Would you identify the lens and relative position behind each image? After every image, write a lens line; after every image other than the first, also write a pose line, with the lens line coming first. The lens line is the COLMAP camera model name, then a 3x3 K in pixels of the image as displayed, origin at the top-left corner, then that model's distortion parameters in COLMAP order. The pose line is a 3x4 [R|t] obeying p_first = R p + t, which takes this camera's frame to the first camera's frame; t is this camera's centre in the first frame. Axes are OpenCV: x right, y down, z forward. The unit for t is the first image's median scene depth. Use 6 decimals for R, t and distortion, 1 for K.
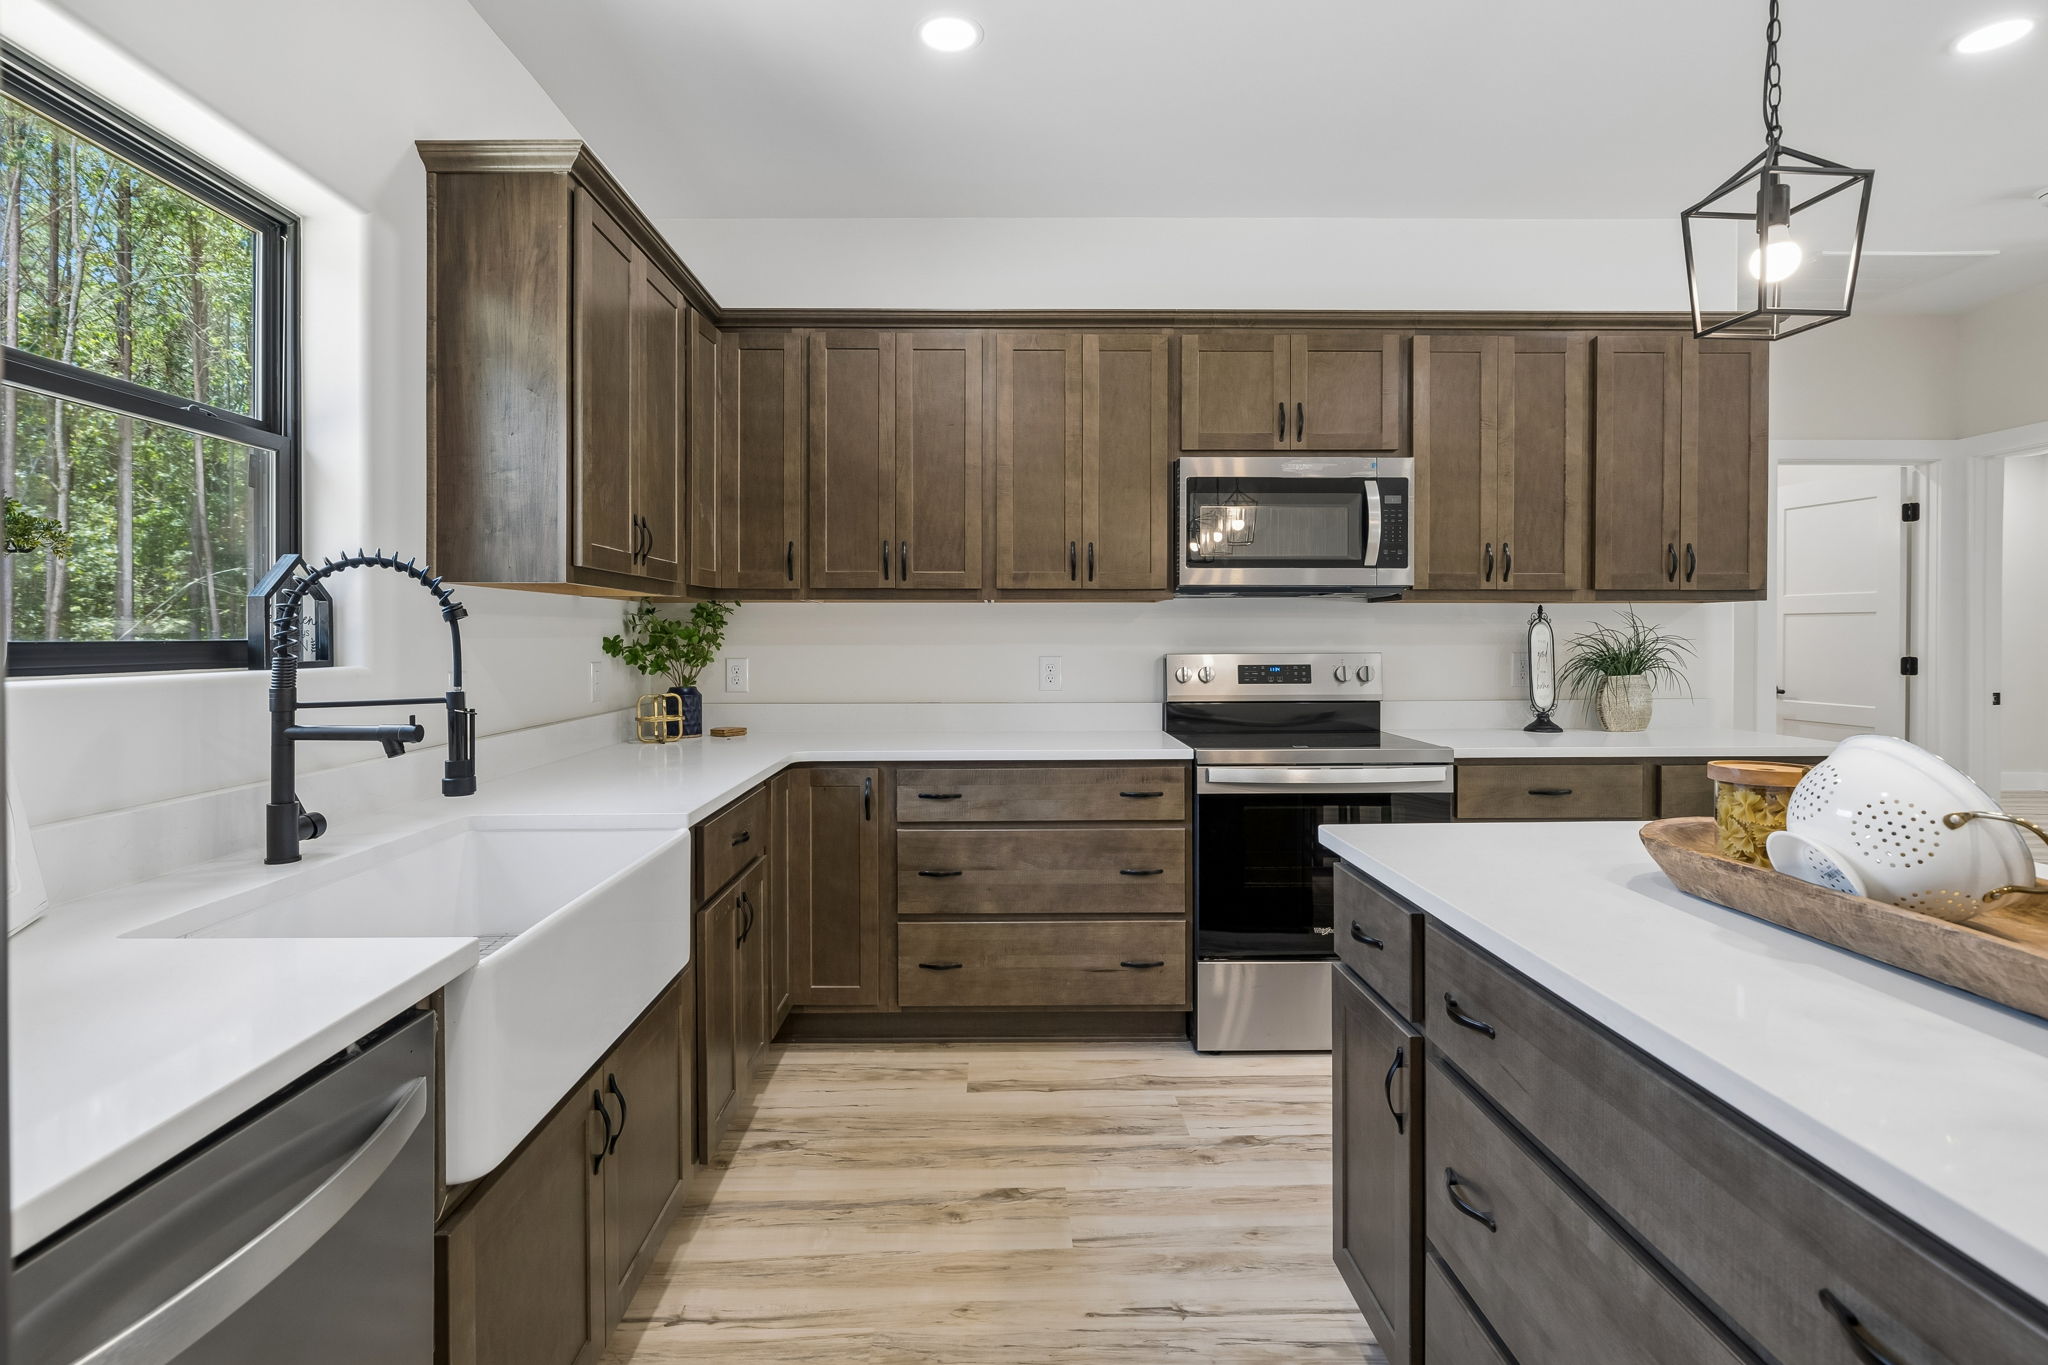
lens RADIAL K [[994.5, 0, 1019.8], [0, 994.5, 644.9], [0, 0, 1]] dist [-0.004651, 0.000368]
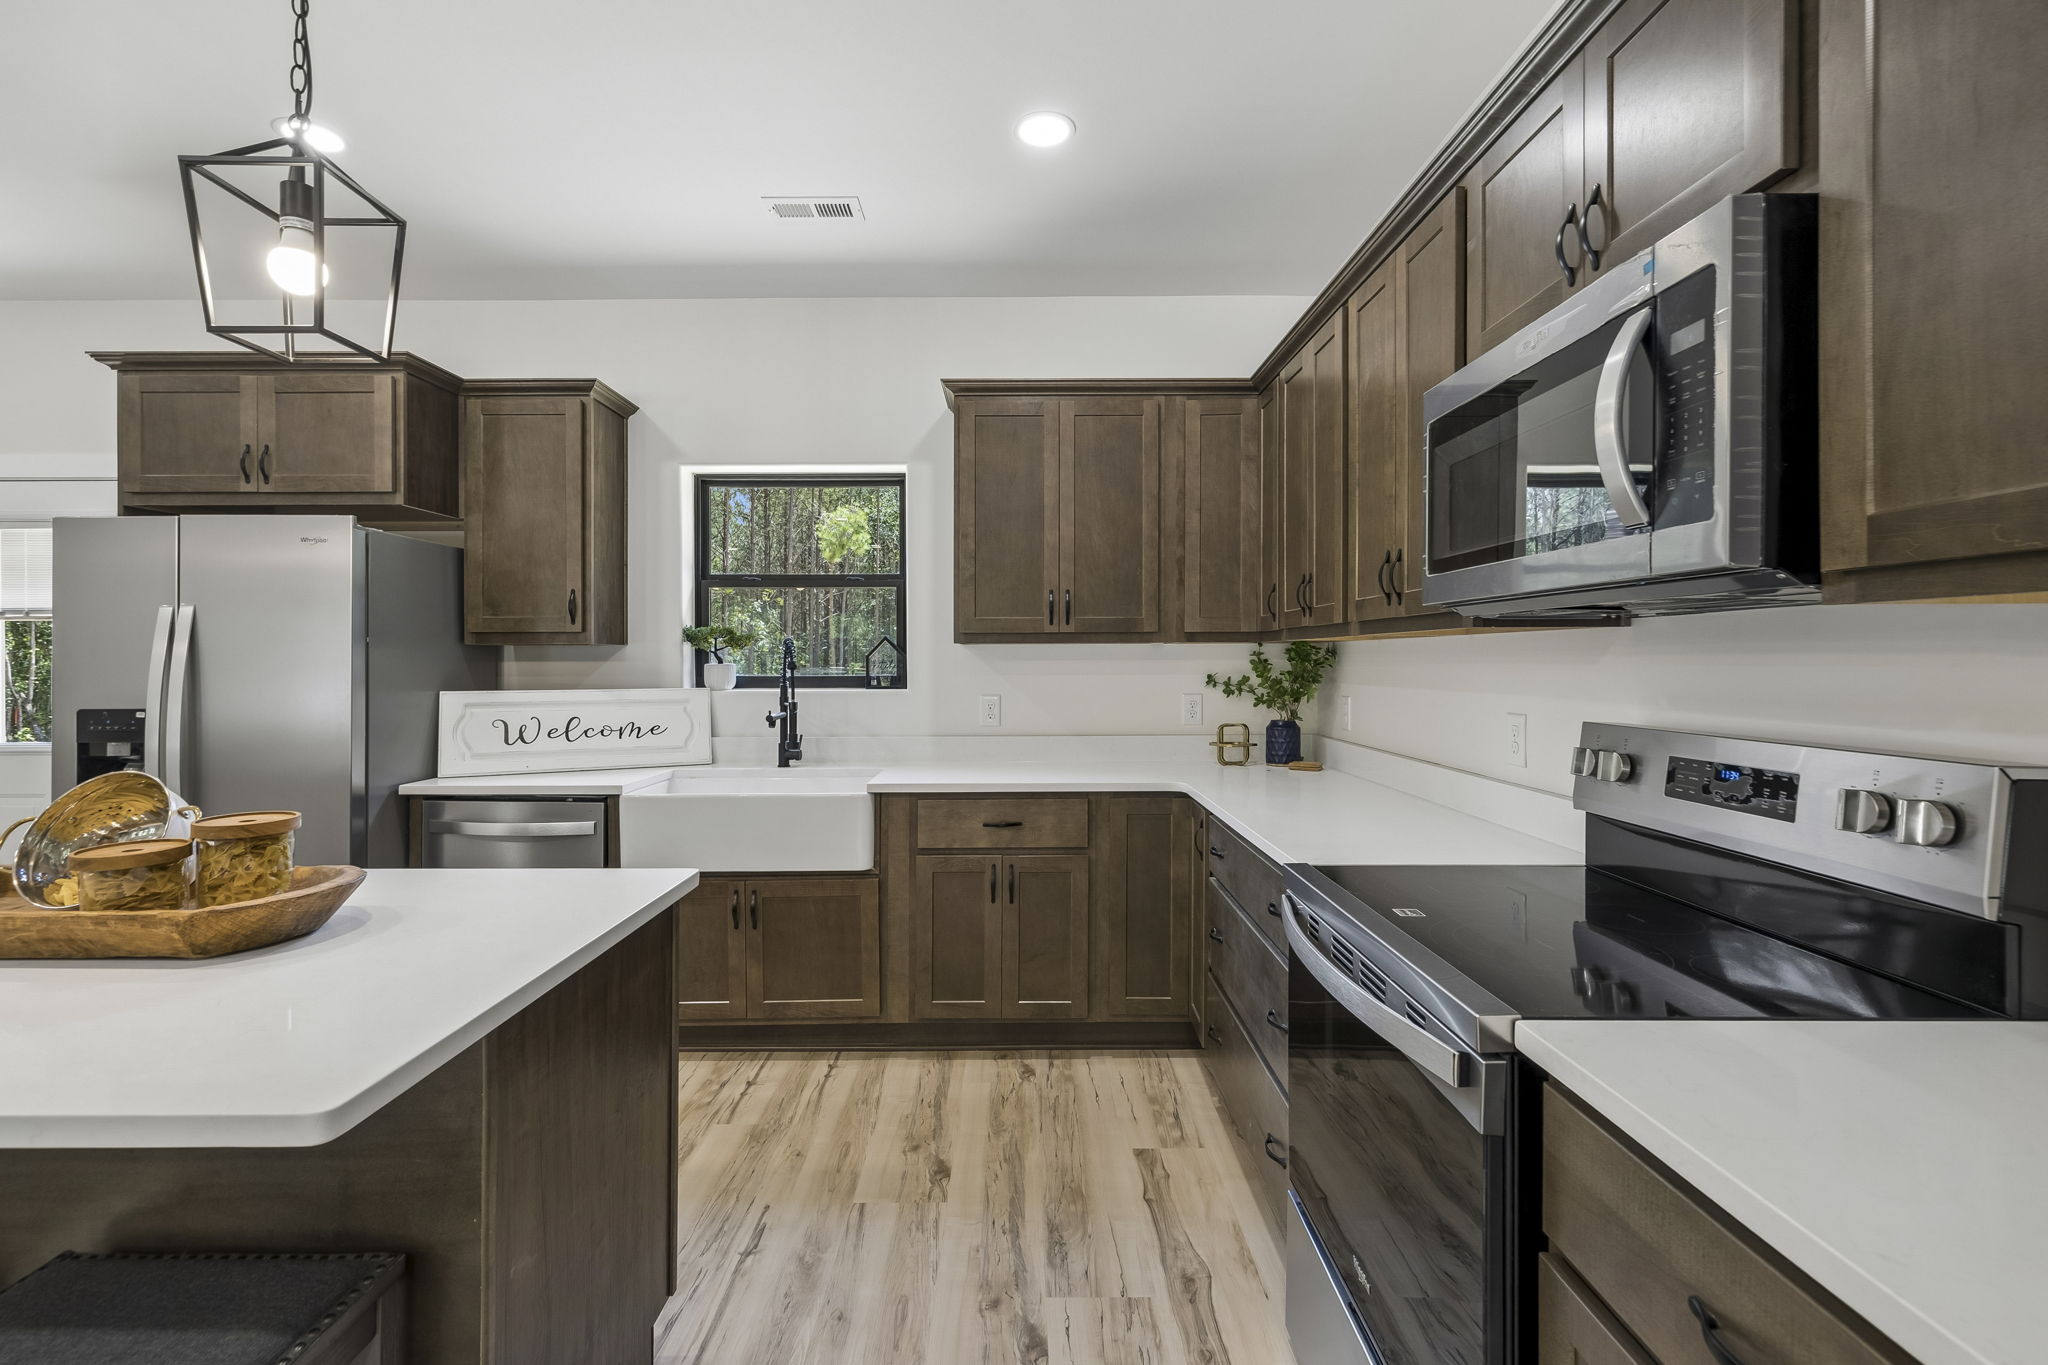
lens RADIAL K [[908.3, 0, 1017.3], [0, 908.3, 662.0], [0, 0, 1]] dist [-0.002311, -0.000121]
pose [[-0.014205, 0.004812, -0.999888, 0.802428], [-0.003629, 0.999982, 0.004864, -0.030551], [0.999893, 0.003698, -0.014188, 0.859345]]
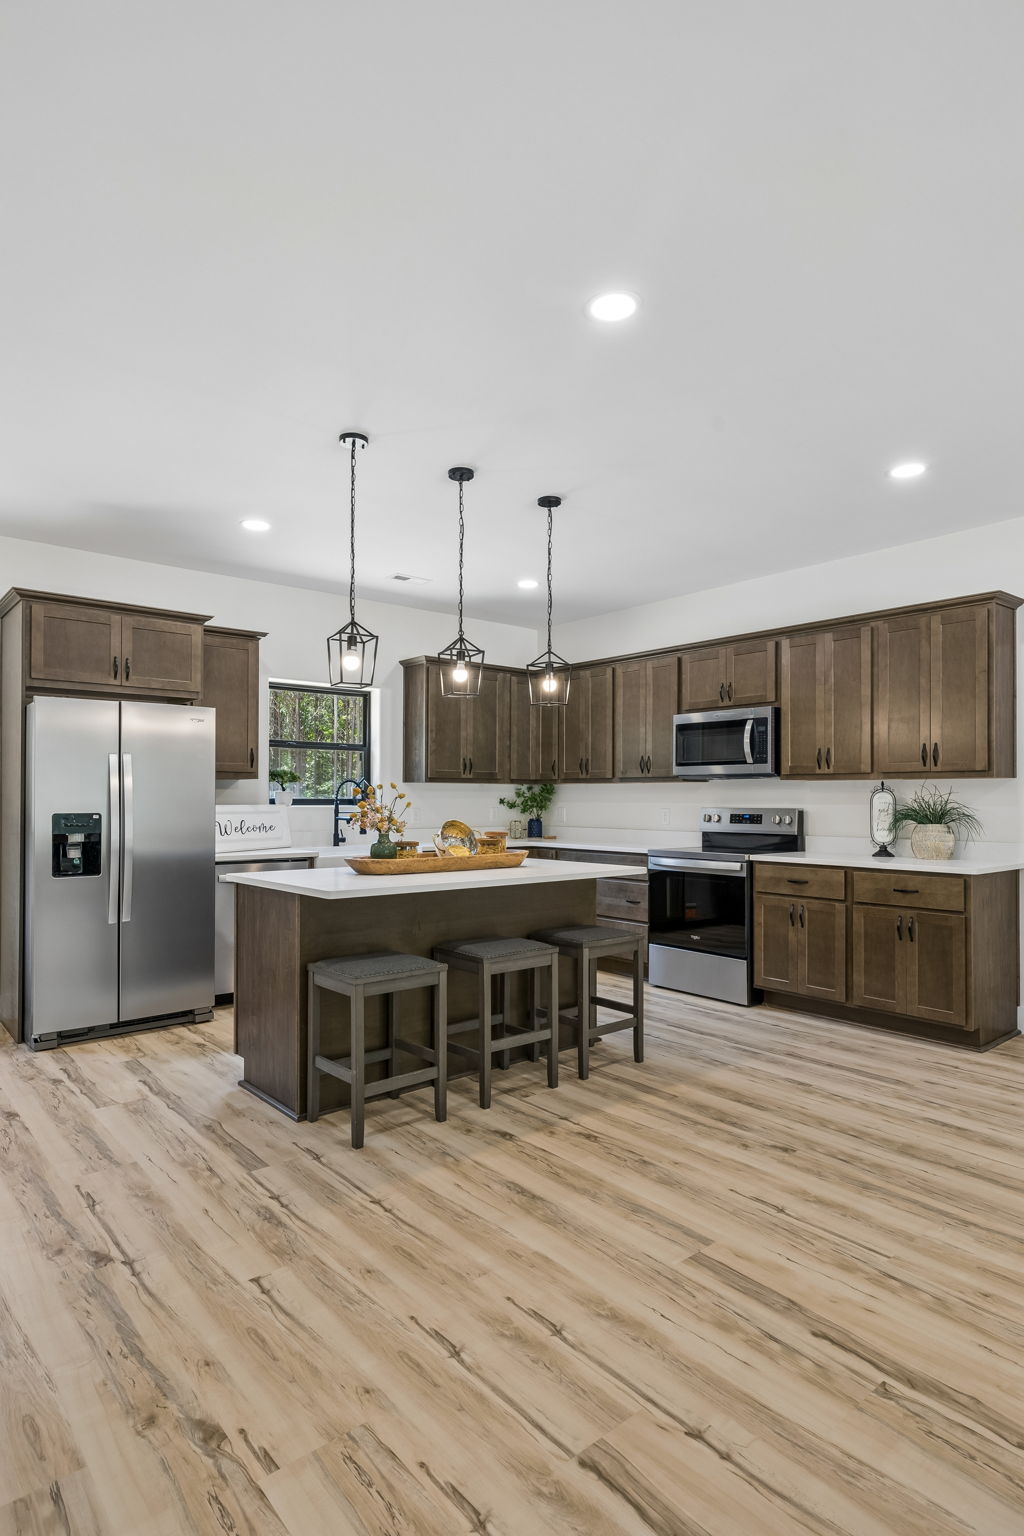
lens RADIAL K [[842.7, 0, 514.3], [0, 842.7, 791.9], [0, 0, 1]] dist [0.005253, -0.000871]
pose [[0.636877, -0.000283, -0.770965, 1.504533], [-0.008801, 0.999932, -0.007637, -0.007396], [0.770915, 0.011649, 0.636831, -0.469301]]
